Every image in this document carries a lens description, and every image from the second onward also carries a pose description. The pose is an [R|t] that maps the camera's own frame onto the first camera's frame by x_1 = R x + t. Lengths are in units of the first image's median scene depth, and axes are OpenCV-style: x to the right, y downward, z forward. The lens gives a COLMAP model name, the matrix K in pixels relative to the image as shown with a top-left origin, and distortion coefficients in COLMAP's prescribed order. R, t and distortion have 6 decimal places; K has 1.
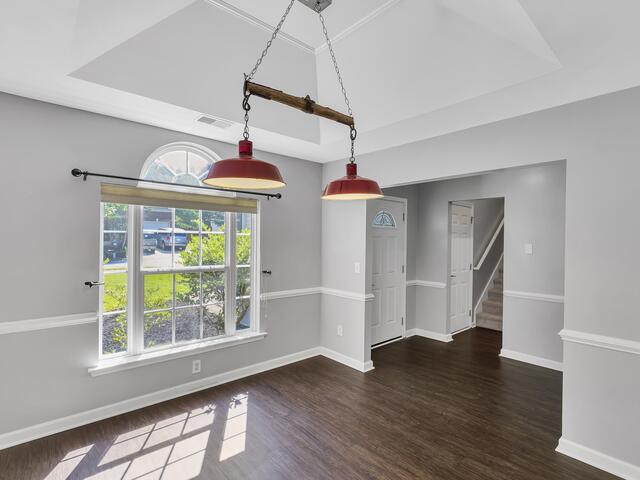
lens RADIAL K [[322.0, 0, 319.0], [0, 322.0, 240.7], [0, 0, 1]] dist [-0.003007, 0.001324]
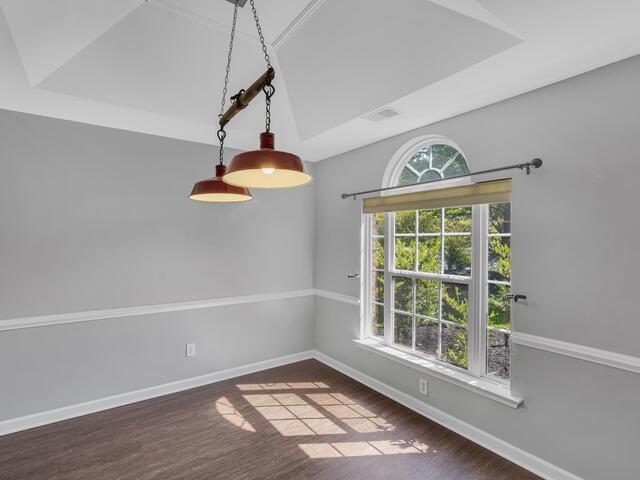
lens RADIAL K [[331.4, 0, 320.0], [0, 331.4, 243.2], [0, 0, 1]] dist [0.043206, 0.000387]
pose [[-0.102109, -0.005972, -0.994755, 0.631768], [-0.005580, 0.999970, -0.005430, 0.006307], [0.994758, 0.004996, -0.102140, 0.909077]]
